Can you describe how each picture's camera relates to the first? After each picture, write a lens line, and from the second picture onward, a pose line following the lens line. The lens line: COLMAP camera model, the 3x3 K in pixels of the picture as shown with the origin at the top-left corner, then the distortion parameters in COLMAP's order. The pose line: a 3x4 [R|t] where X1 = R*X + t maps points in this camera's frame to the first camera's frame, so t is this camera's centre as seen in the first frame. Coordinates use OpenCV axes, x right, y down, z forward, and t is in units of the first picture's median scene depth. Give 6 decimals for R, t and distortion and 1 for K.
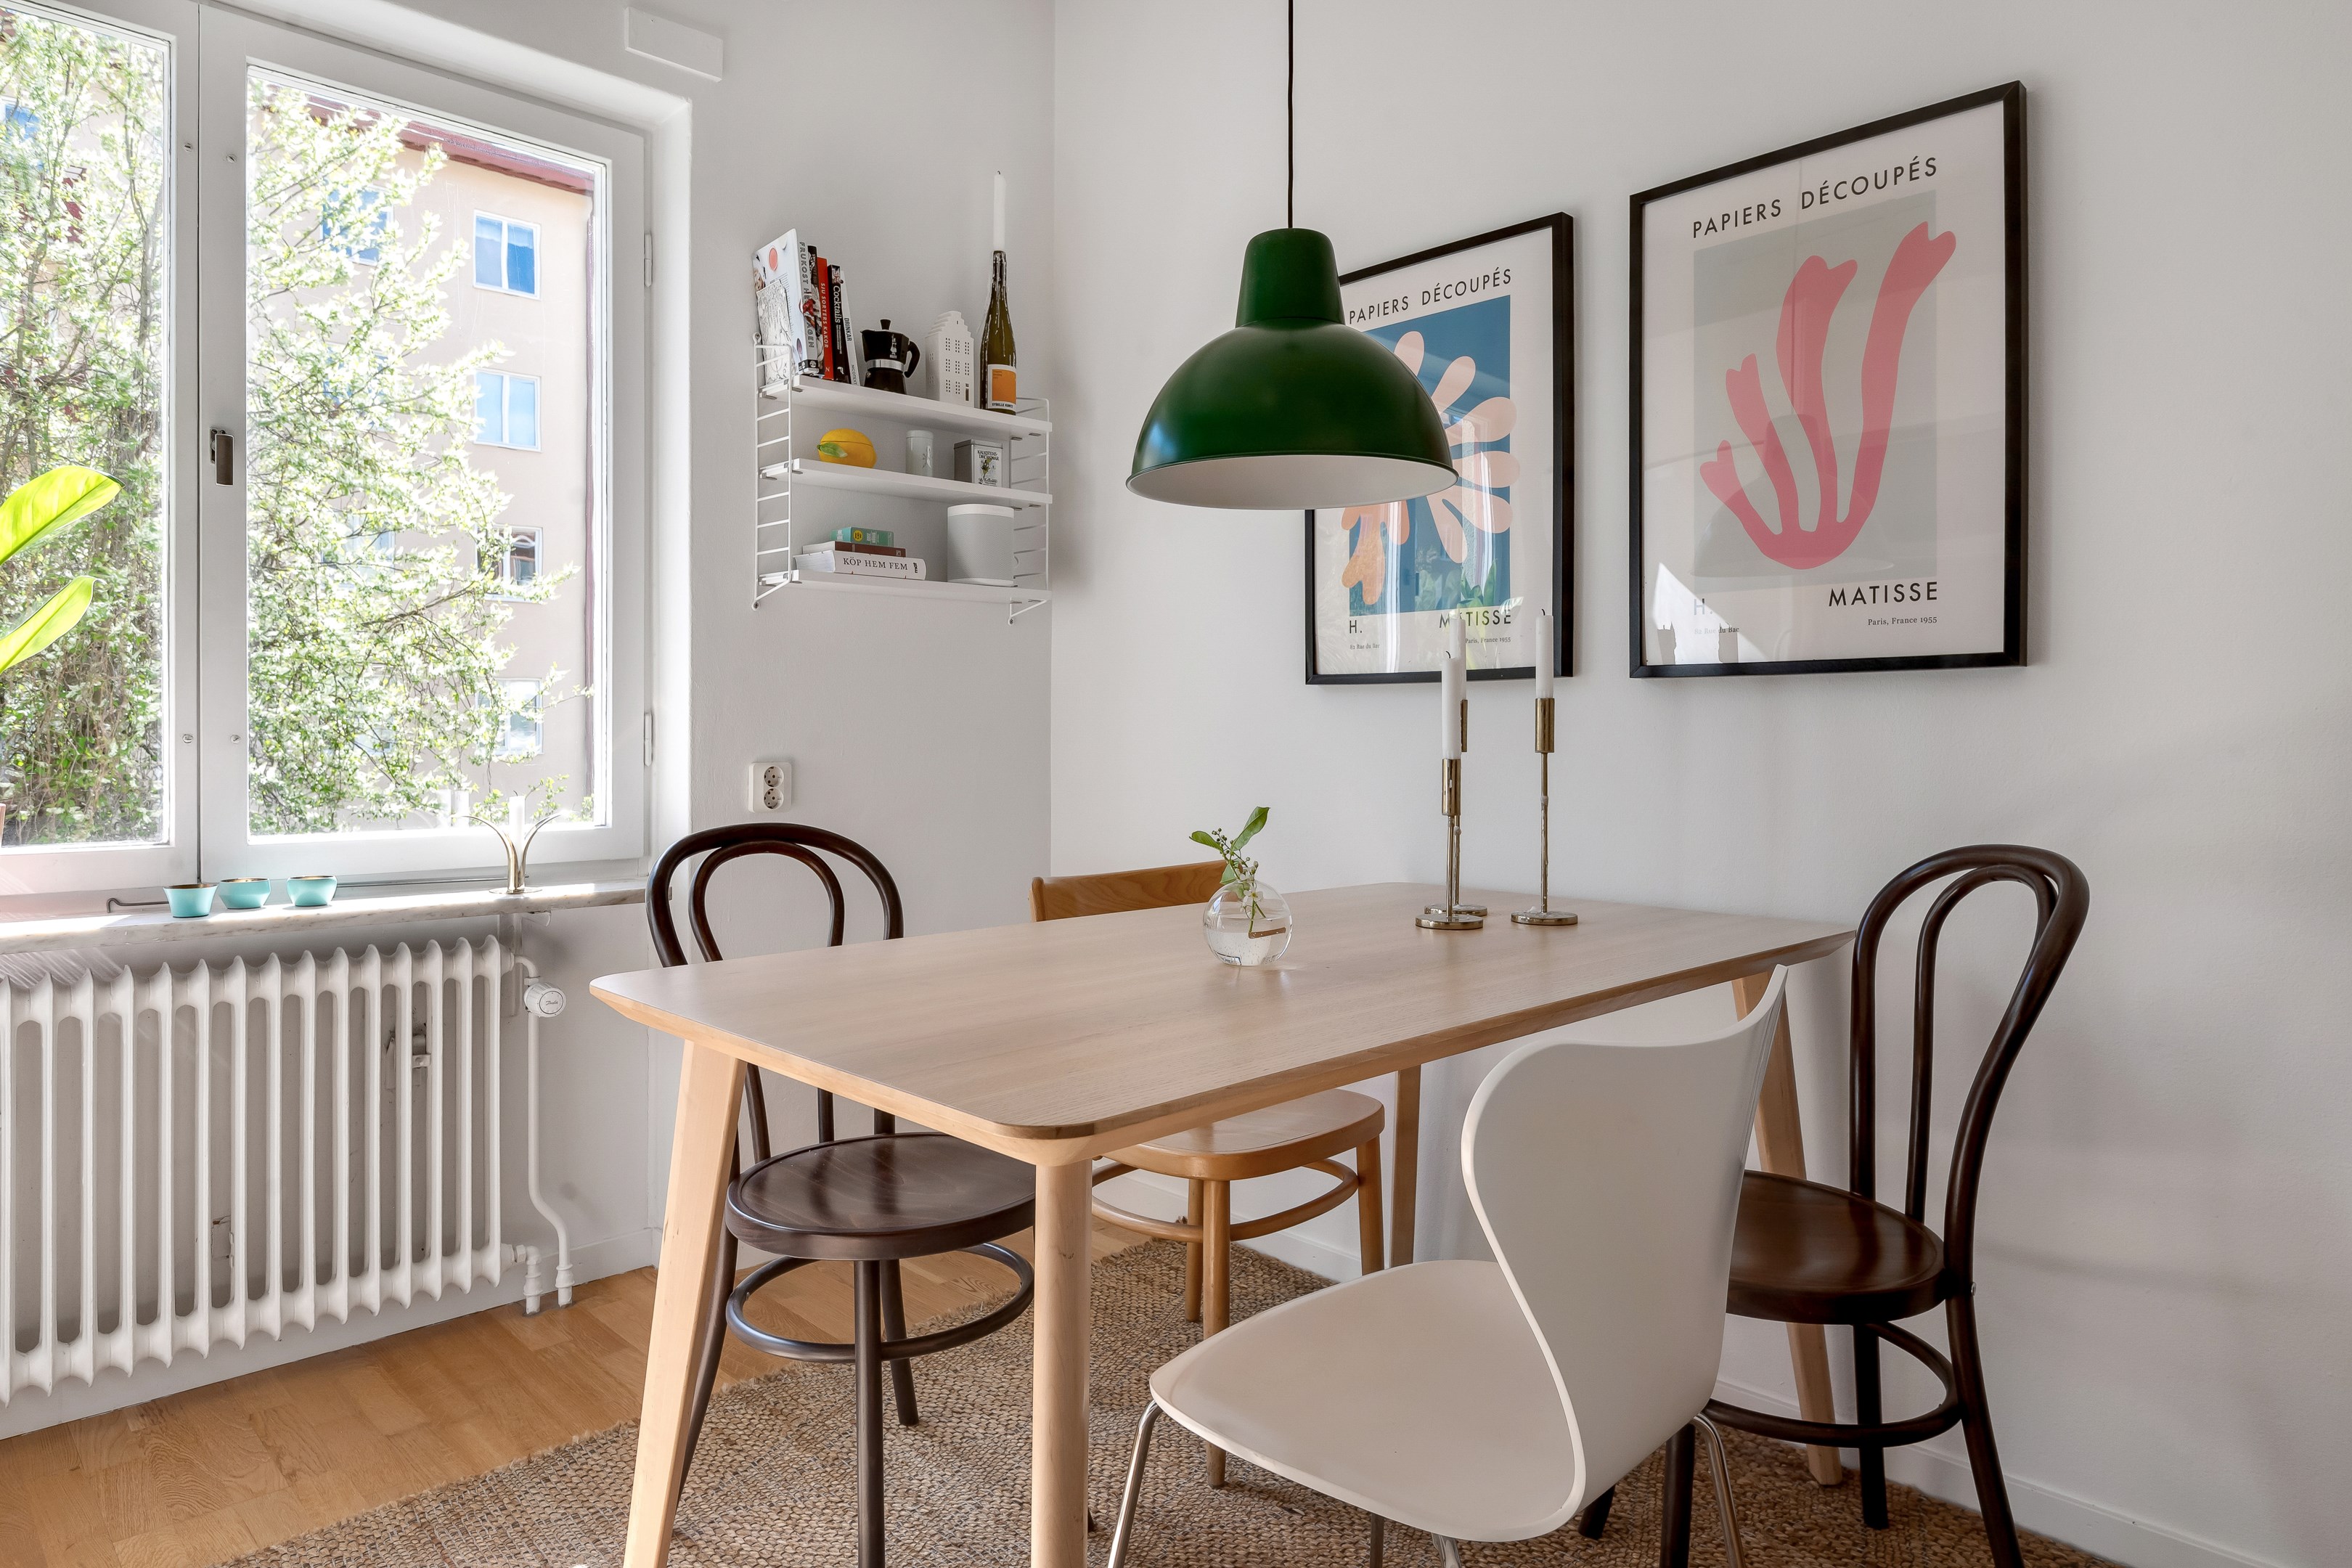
lens RADIAL K [[1422.4, 0, 1173.7], [0, 1422.4, 735.5], [0, 0, 1]] dist [0.000564, -0.001752]
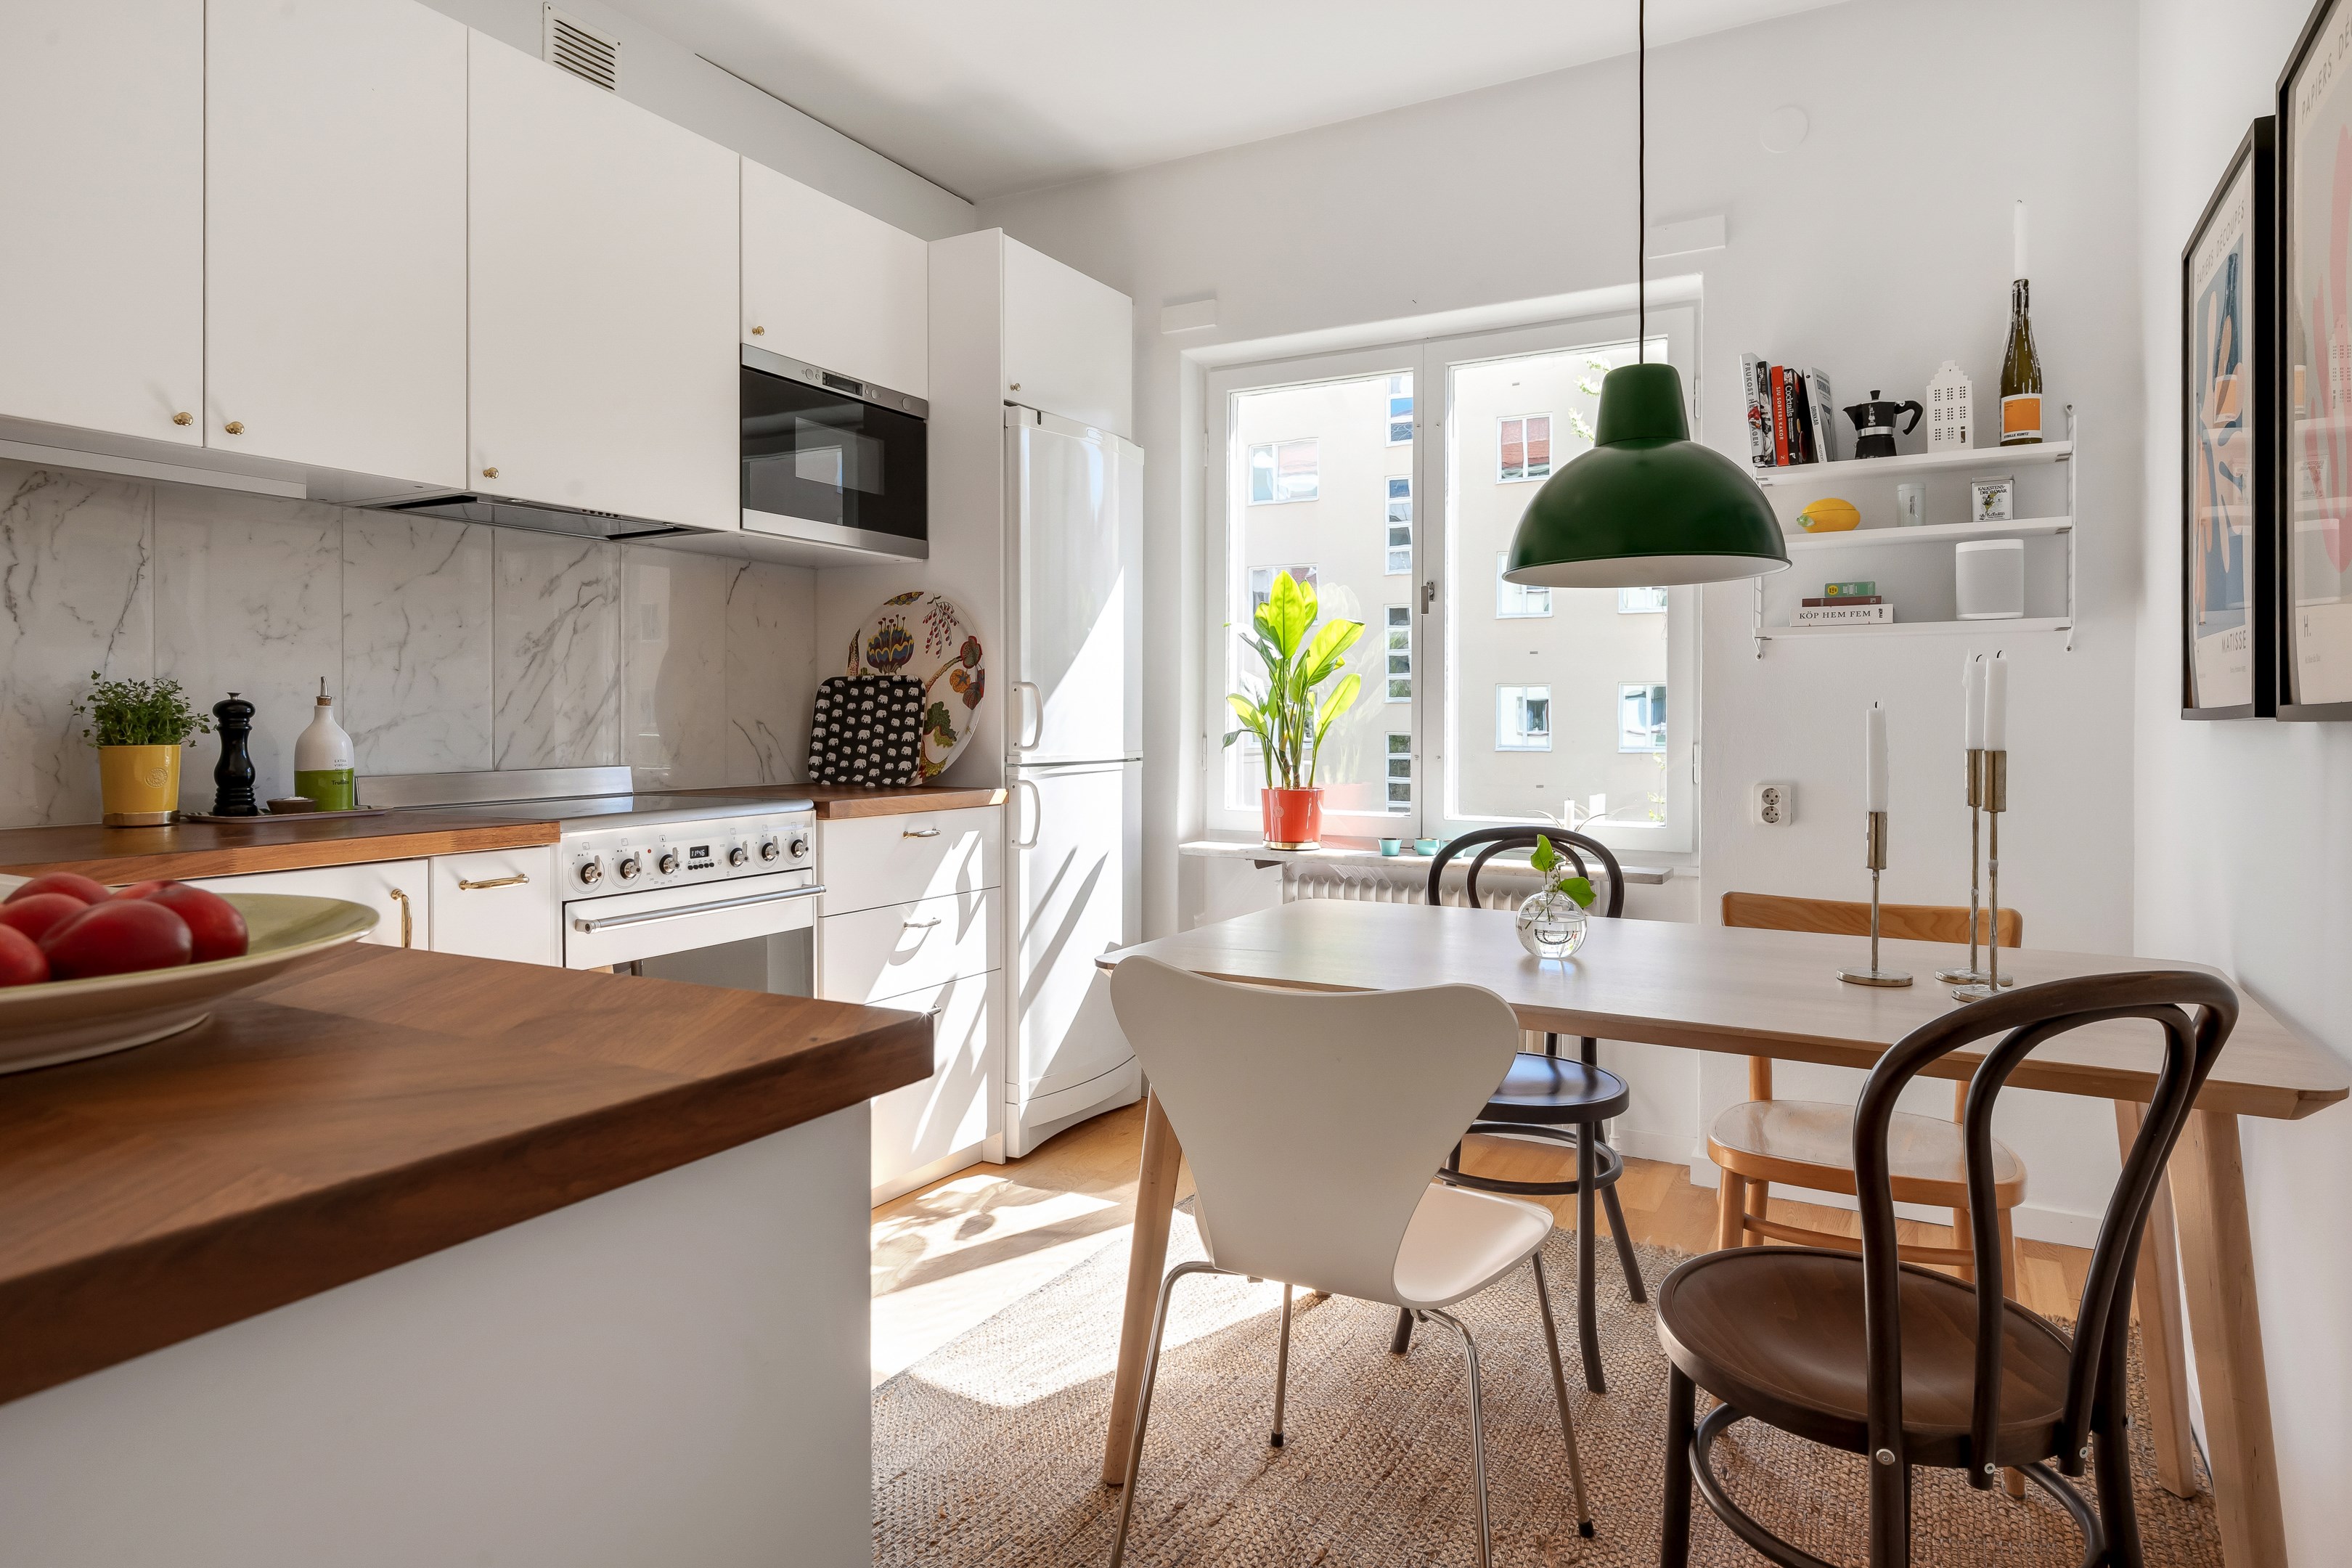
lens RADIAL K [[1422.4, 0, 1173.7], [0, 1422.4, 735.5], [0, 0, 1]] dist [0.000564, -0.001752]
pose [[0.298110, 0.006671, -0.954508, 0.733118], [0.002542, 0.999966, 0.007782, -0.033931], [0.954528, -0.004746, 0.298083, 0.151144]]
